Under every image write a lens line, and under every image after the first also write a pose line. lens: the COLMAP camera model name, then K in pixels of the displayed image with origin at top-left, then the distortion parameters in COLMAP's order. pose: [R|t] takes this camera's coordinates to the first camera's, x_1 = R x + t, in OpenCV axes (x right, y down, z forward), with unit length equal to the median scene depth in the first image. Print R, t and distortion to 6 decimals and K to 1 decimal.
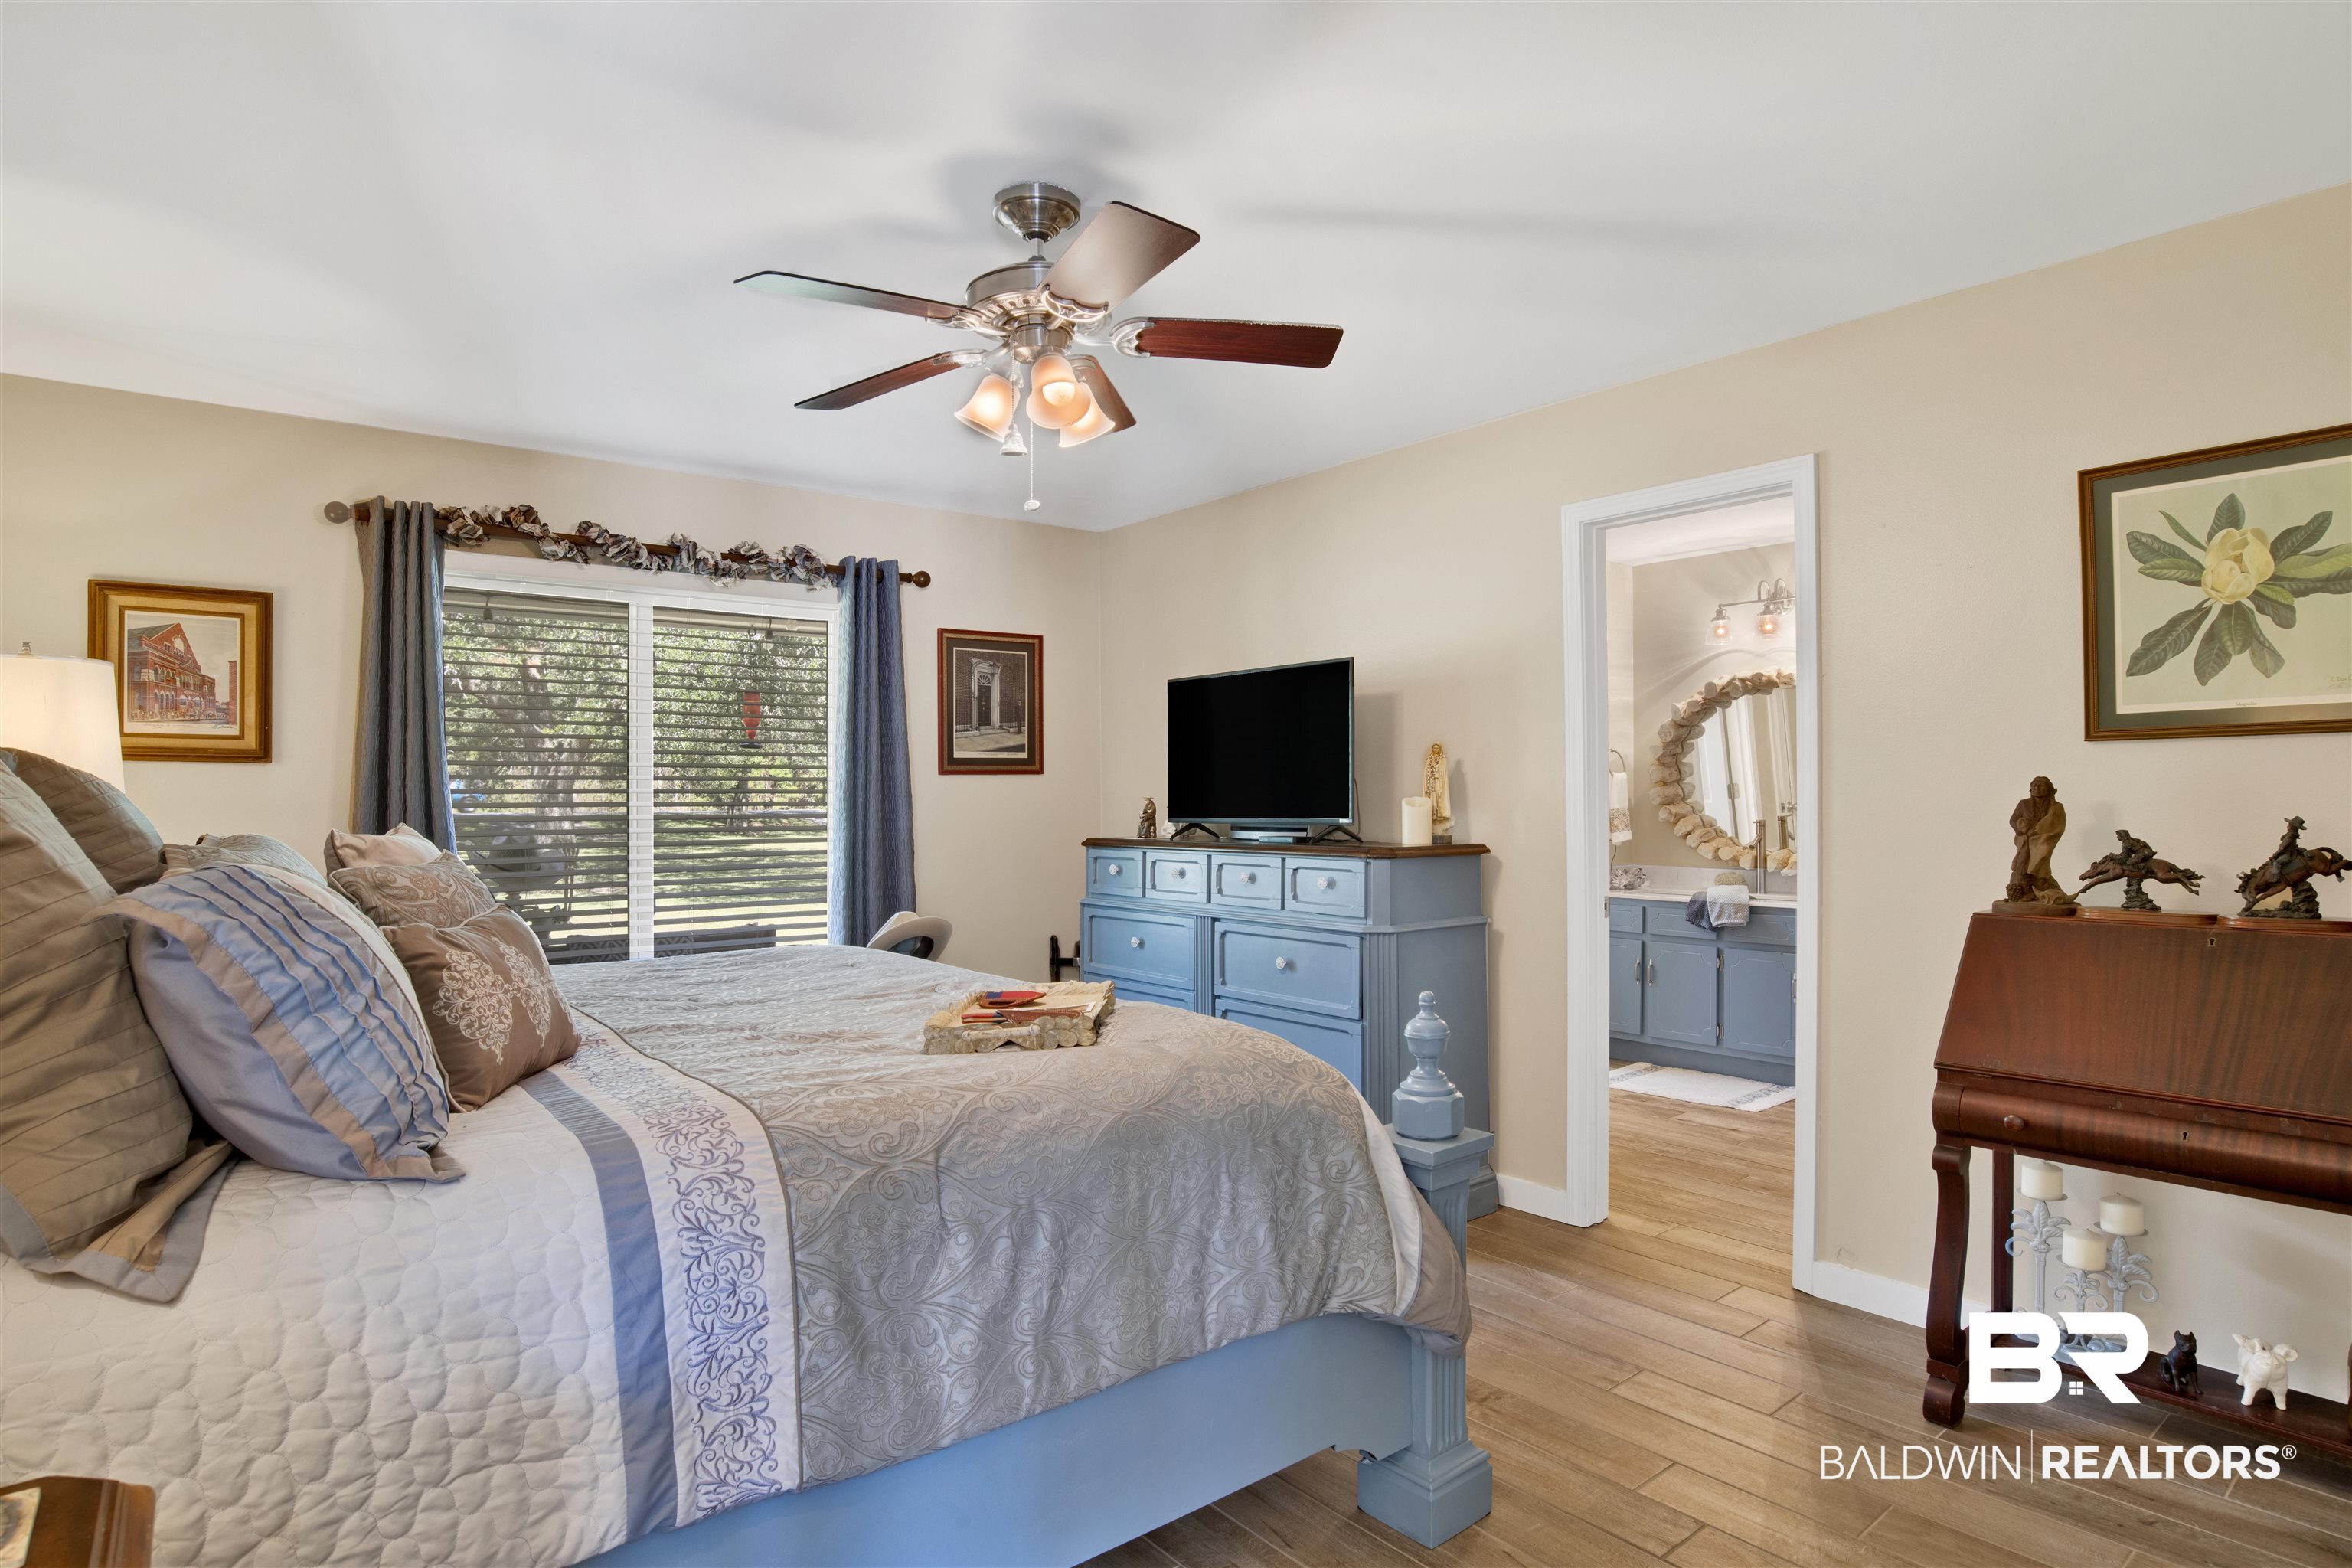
lens RADIAL K [[1237.5, 0, 1206.2], [0, 1237.5, 793.0], [0, 0, 1]] dist [-0.054644, 0.001809]
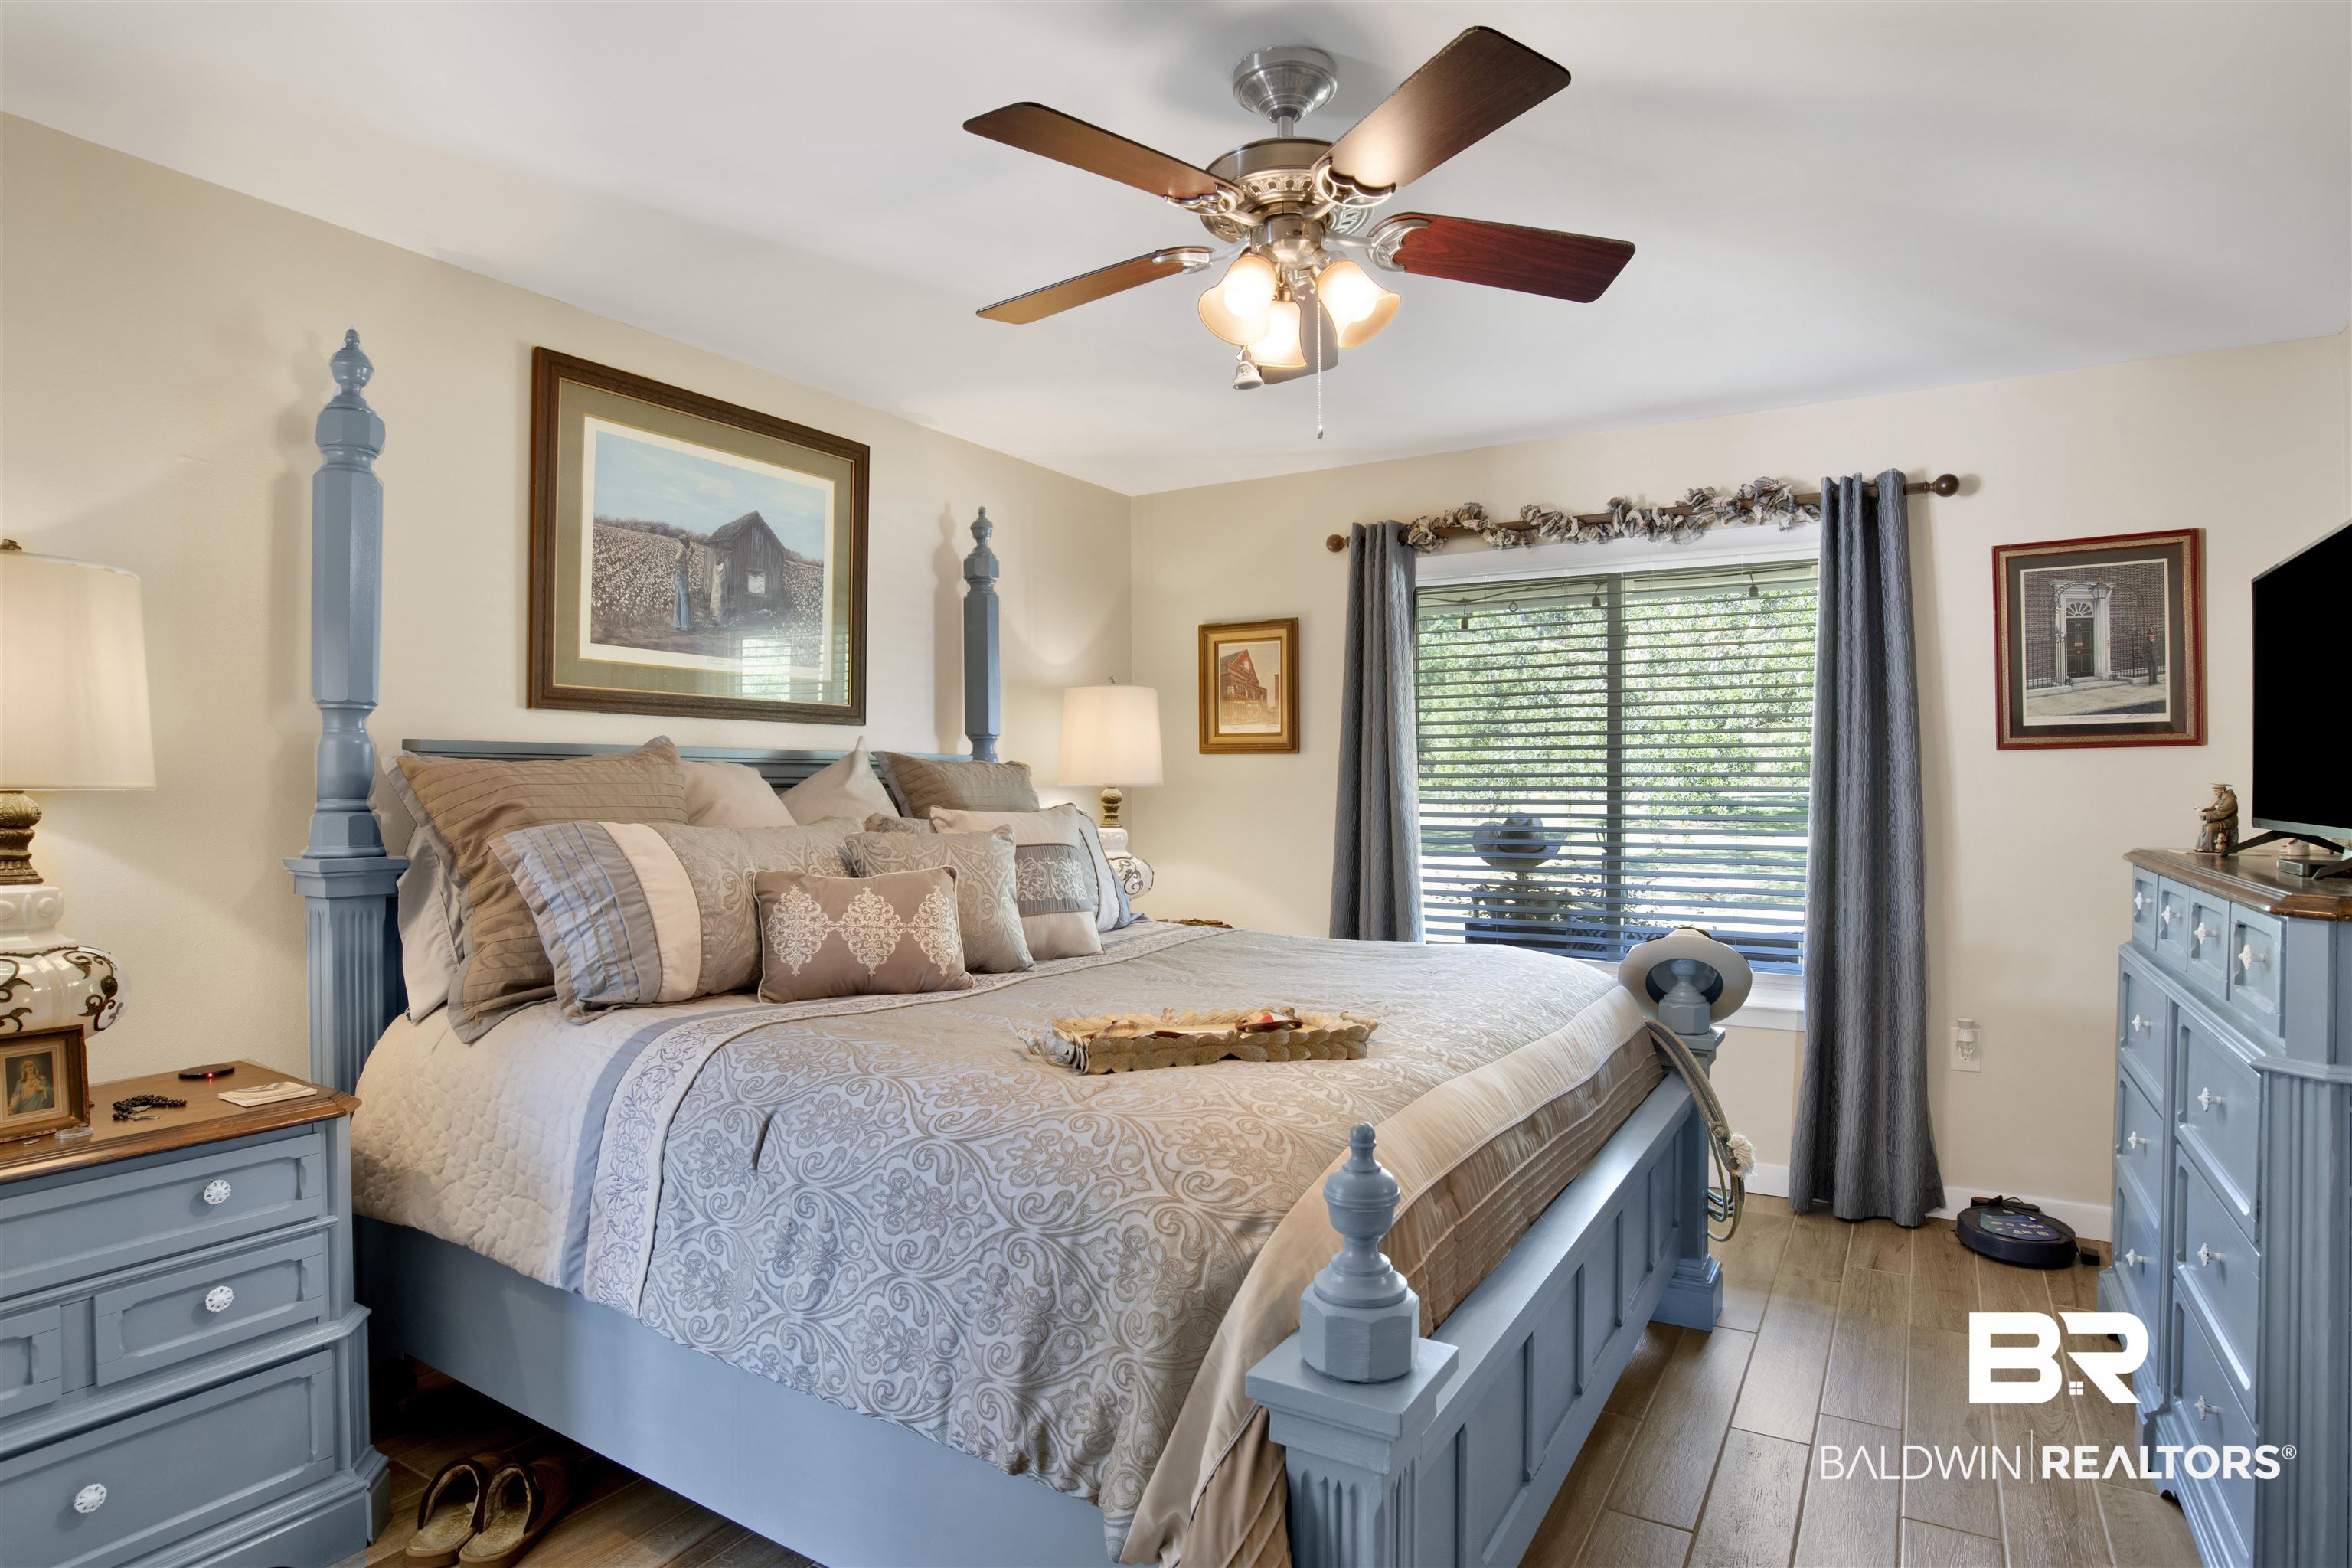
lens RADIAL K [[1293.7, 0, 1176.0], [0, 1293.7, 784.0], [0, 0, 1]] dist [-0.057343, 0.002003]
pose [[0.330333, 0.004041, -0.943856, 0.392503], [0.003762, 0.999977, 0.005598, -0.001324], [0.943857, -0.005400, 0.330310, 0.378774]]
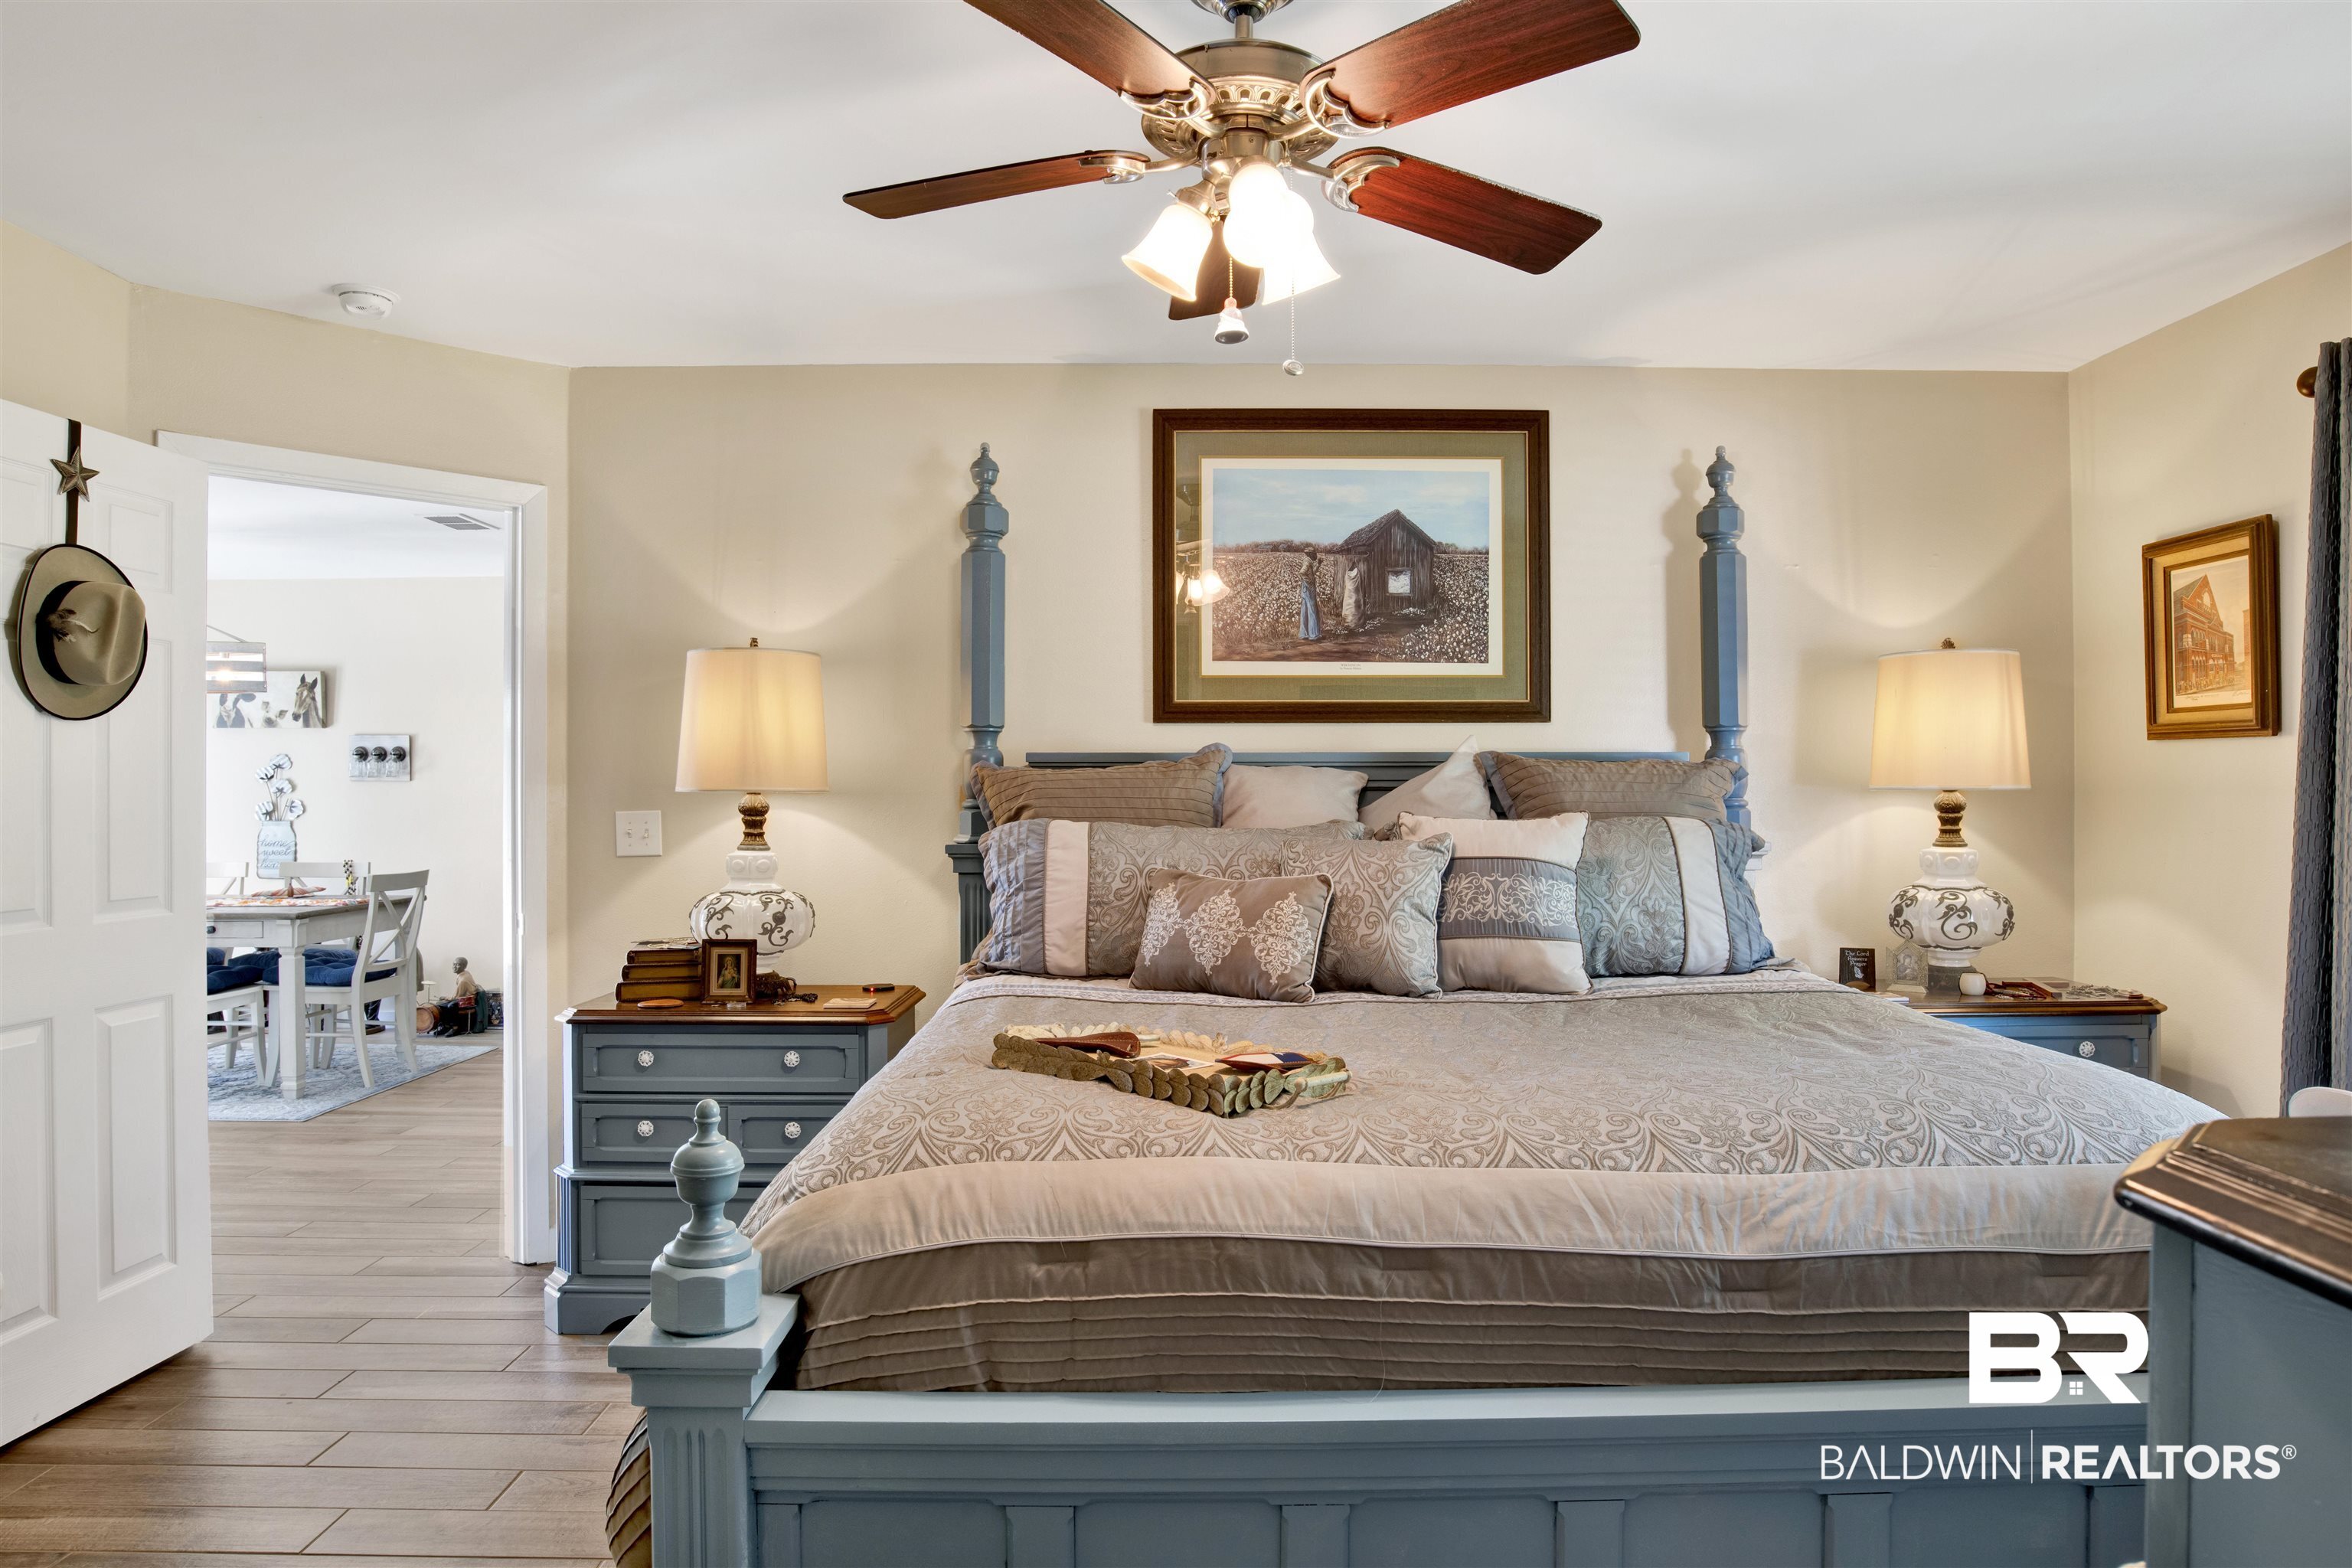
lens RADIAL K [[1475.7, 0, 1176.0], [0, 1475.7, 784.0], [0, 0, 1]] dist [-0.103669, 0.054039]
pose [[-0.650012, 0.003500, -0.759916, 0.316674], [0.008519, 0.999960, -0.002682, 0.001799], [0.759876, -0.008218, -0.650016, 0.924824]]
